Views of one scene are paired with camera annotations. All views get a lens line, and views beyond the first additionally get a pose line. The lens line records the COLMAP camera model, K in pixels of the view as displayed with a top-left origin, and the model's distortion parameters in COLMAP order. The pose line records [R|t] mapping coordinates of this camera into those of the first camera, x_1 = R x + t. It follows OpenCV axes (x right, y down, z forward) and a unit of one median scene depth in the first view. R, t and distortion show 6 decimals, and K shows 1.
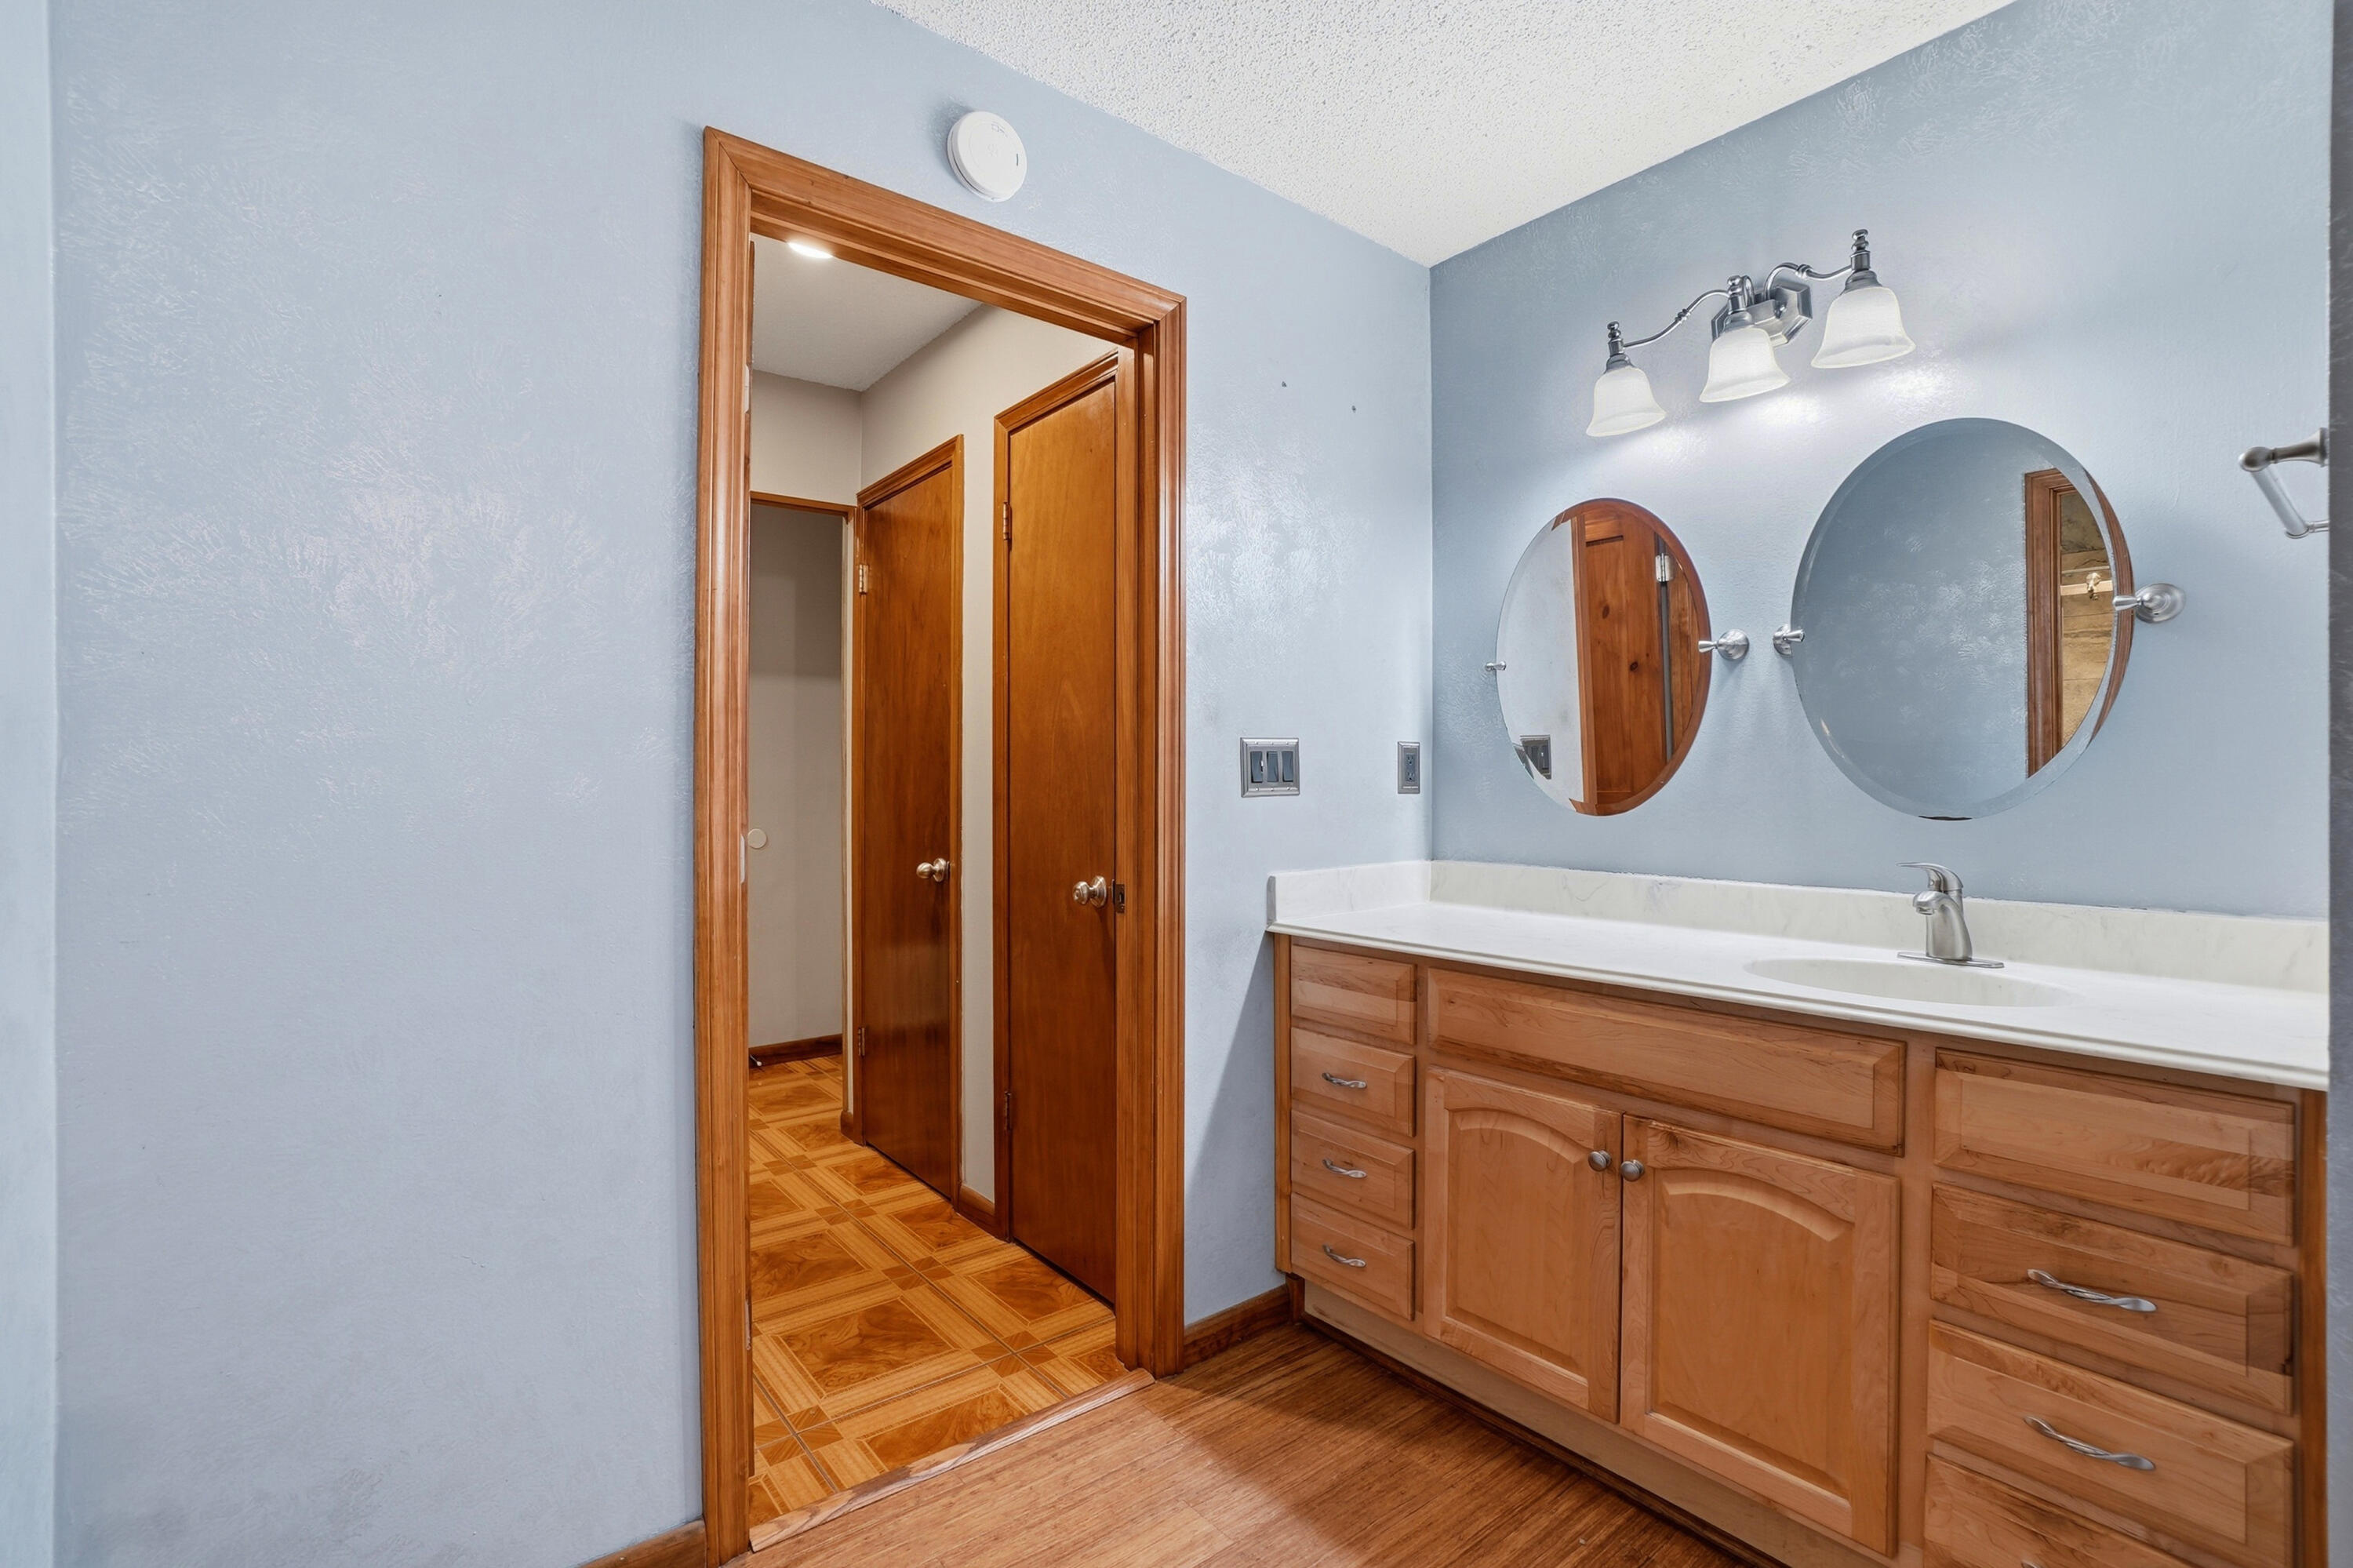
lens RADIAL K [[1063.6, 0, 1171.0], [0, 1063.6, 788.5], [0, 0, 1]] dist [-0.071308, 0.027496]
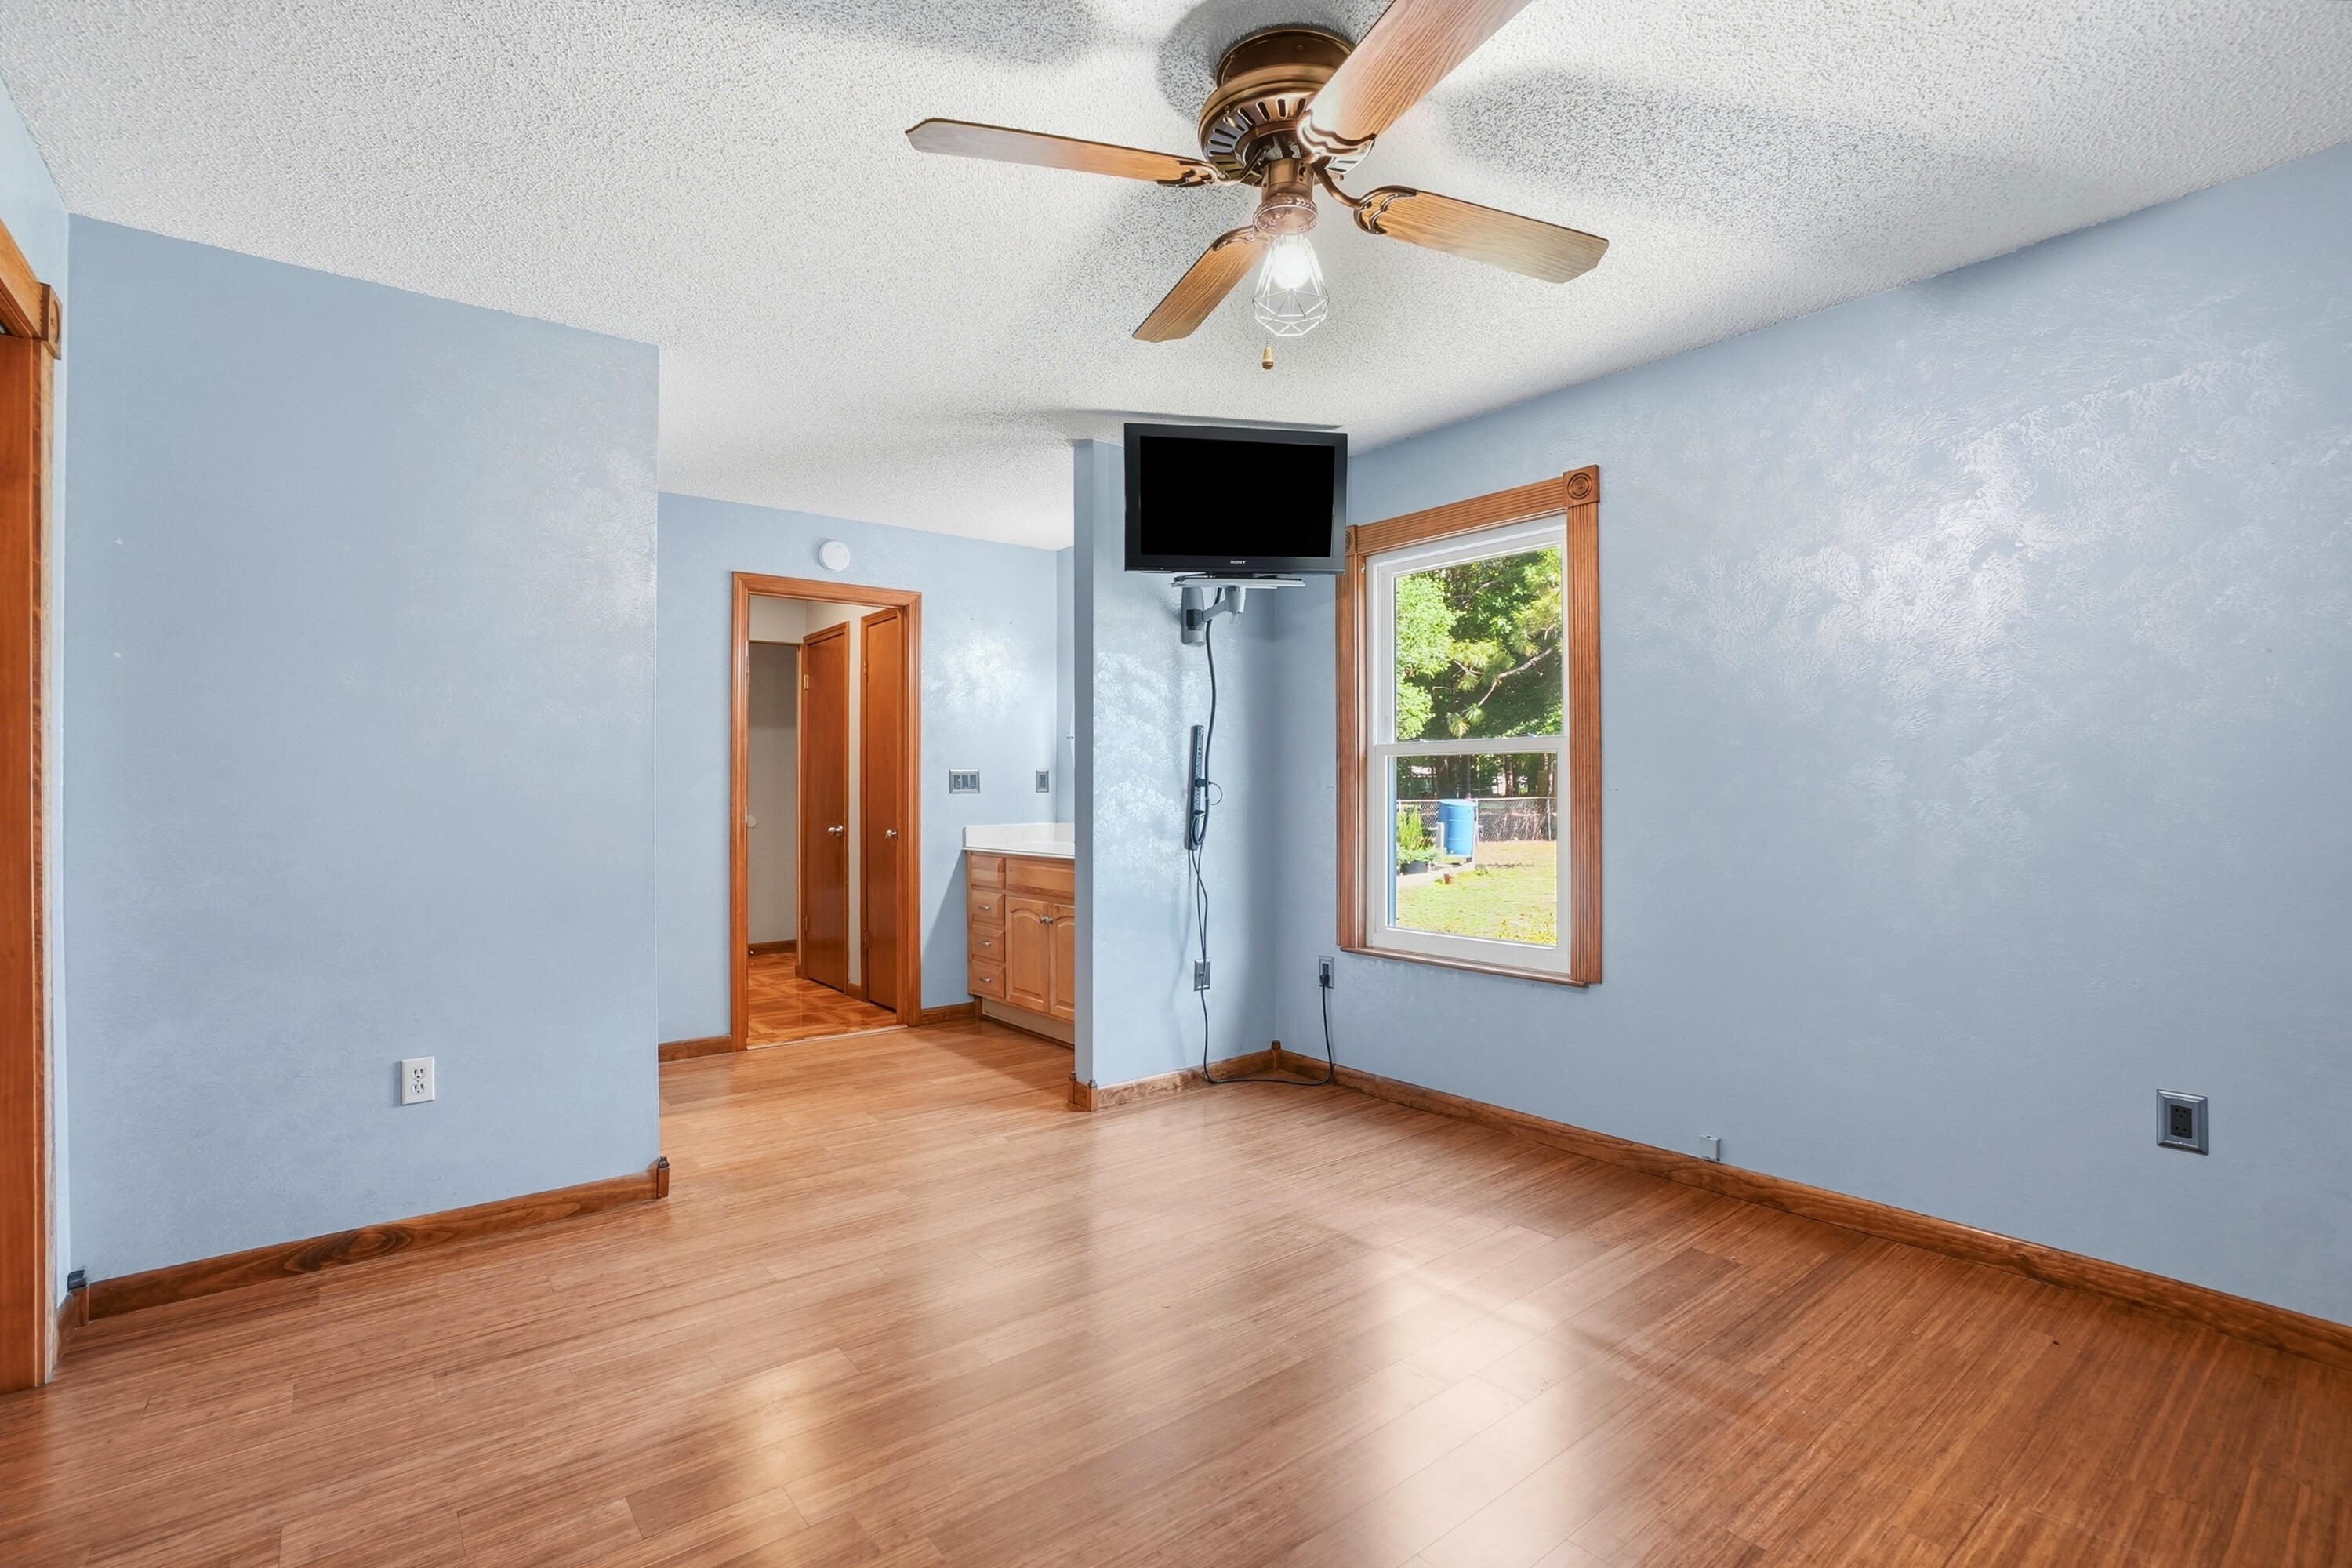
lens RADIAL K [[1063.1, 0, 1170.5], [0, 1063.1, 788.5], [0, 0, 1]] dist [-0.071308, 0.027496]
pose [[0.999982, -0.003293, 0.005088, 0.620318], [0.003327, 0.999973, -0.006543, 0.014765], [-0.005067, 0.006559, 0.999966, -1.582011]]
